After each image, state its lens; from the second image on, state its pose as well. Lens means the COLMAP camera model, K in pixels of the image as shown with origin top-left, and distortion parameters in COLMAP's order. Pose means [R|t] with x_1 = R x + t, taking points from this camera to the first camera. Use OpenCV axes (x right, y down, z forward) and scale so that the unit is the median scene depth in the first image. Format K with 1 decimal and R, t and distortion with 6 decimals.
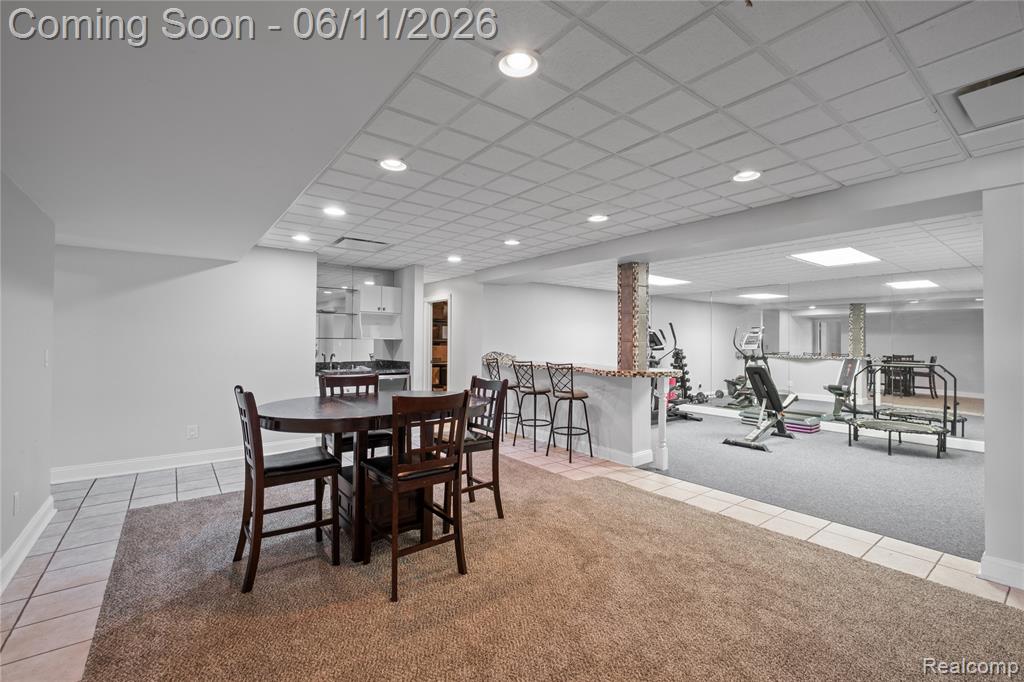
lens RADIAL K [[447.8, 0, 498.6], [0, 447.8, 337.5], [0, 0, 1]] dist [-0.015126, -0.000480]
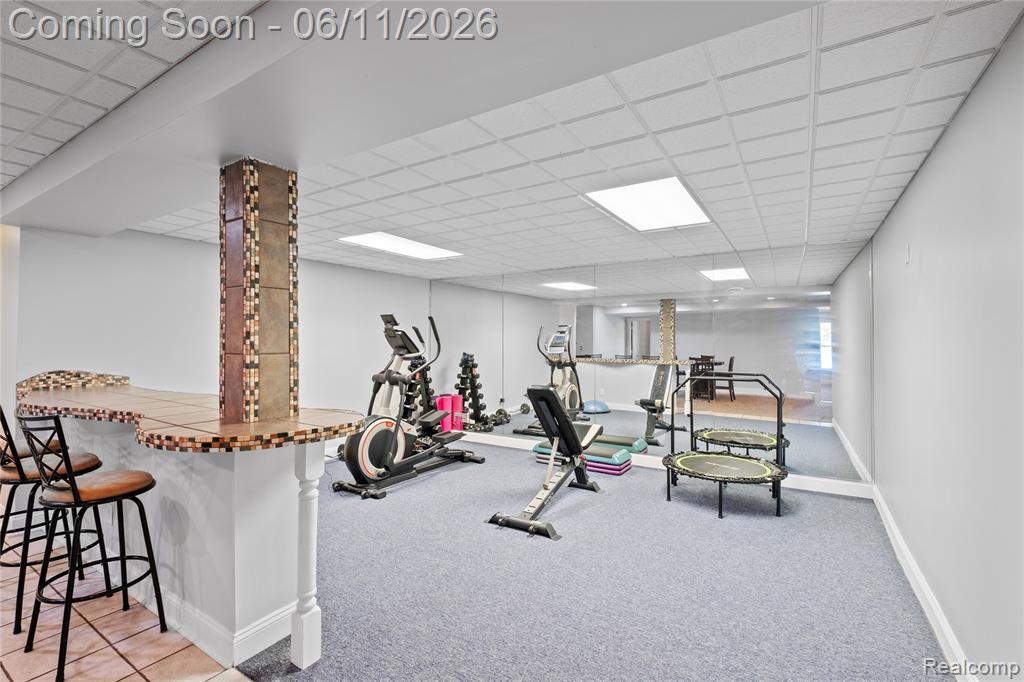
lens RADIAL K [[460.5, 0, 512.0], [0, 460.5, 341.0], [0, 0, 1]] dist [0.000347, -0.000057]
pose [[0.932206, -0.004656, 0.361897, 0.241858], [0.001500, 0.999958, 0.009001, -0.003775], [-0.361924, -0.007848, 0.932175, 0.330778]]
